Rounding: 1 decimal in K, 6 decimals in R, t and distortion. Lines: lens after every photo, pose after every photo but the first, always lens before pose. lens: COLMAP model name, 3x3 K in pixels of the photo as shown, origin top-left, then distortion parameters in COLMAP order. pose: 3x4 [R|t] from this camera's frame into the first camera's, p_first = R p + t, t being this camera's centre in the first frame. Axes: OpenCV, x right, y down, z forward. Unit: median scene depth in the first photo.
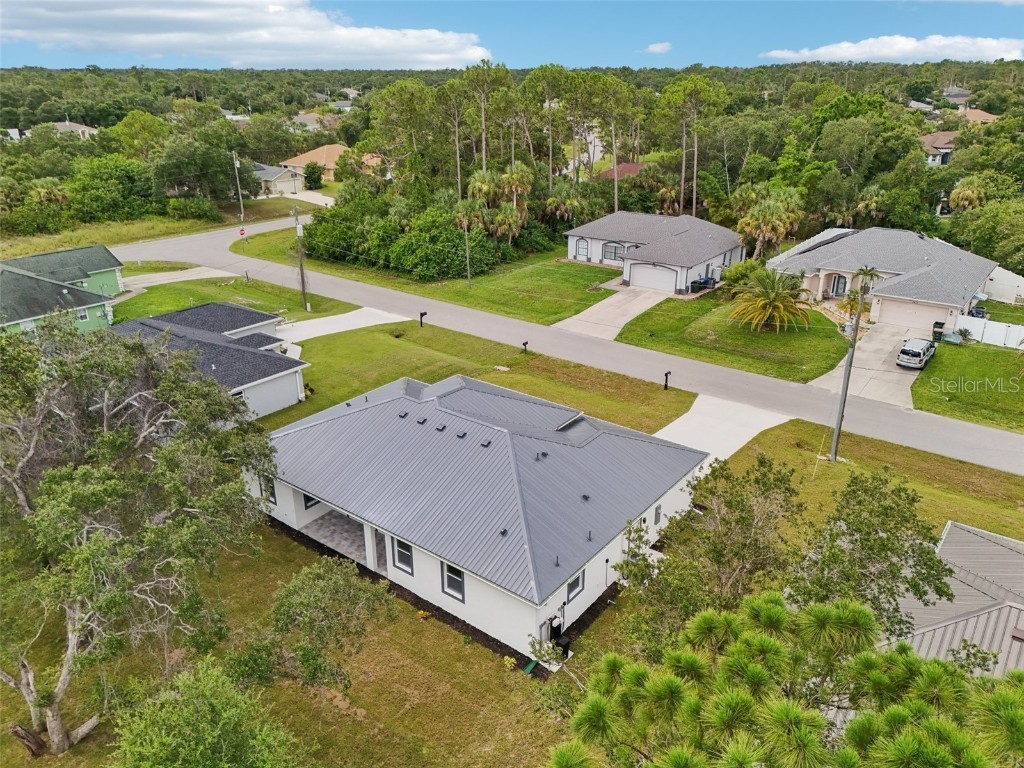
lens RADIAL K [[741.1, 0, 507.4], [0, 741.1, 387.0], [0, 0, 1]] dist [0.037407, -0.014043]
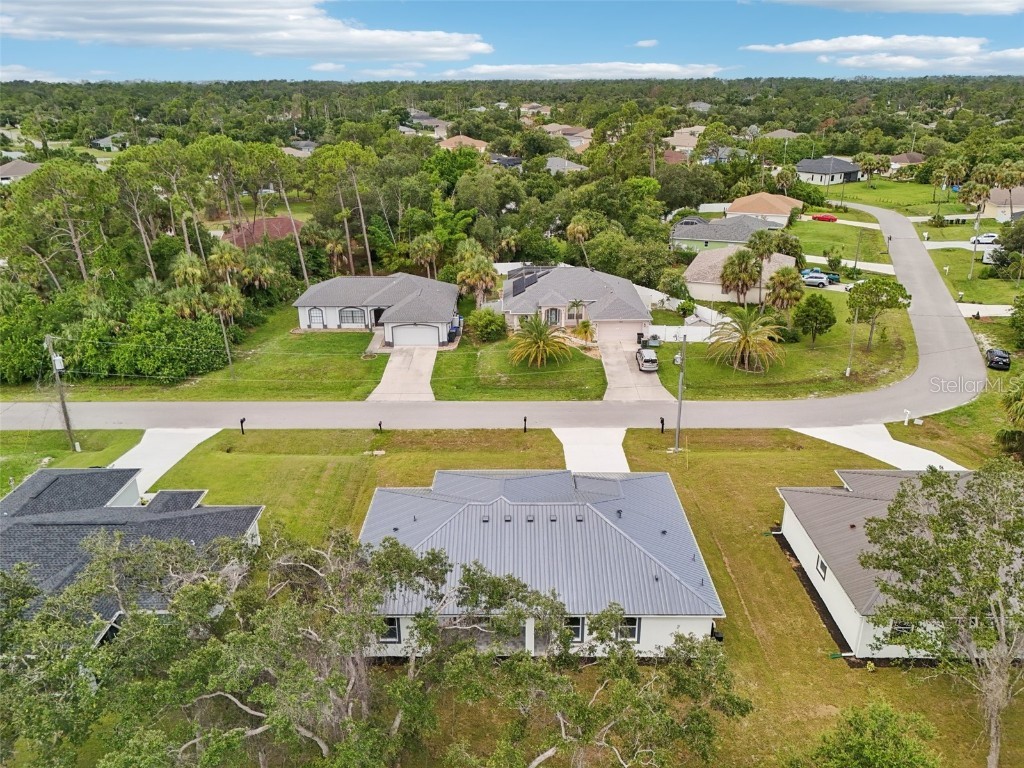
lens RADIAL K [[741.1, 0, 507.6], [0, 741.1, 382.7], [0, 0, 1]] dist [0.037407, -0.014043]
pose [[0.789775, -0.226498, 0.570047, -0.339415], [0.237641, 0.969734, 0.056064, -0.105430], [-0.565492, 0.091189, 0.819697, 0.010923]]
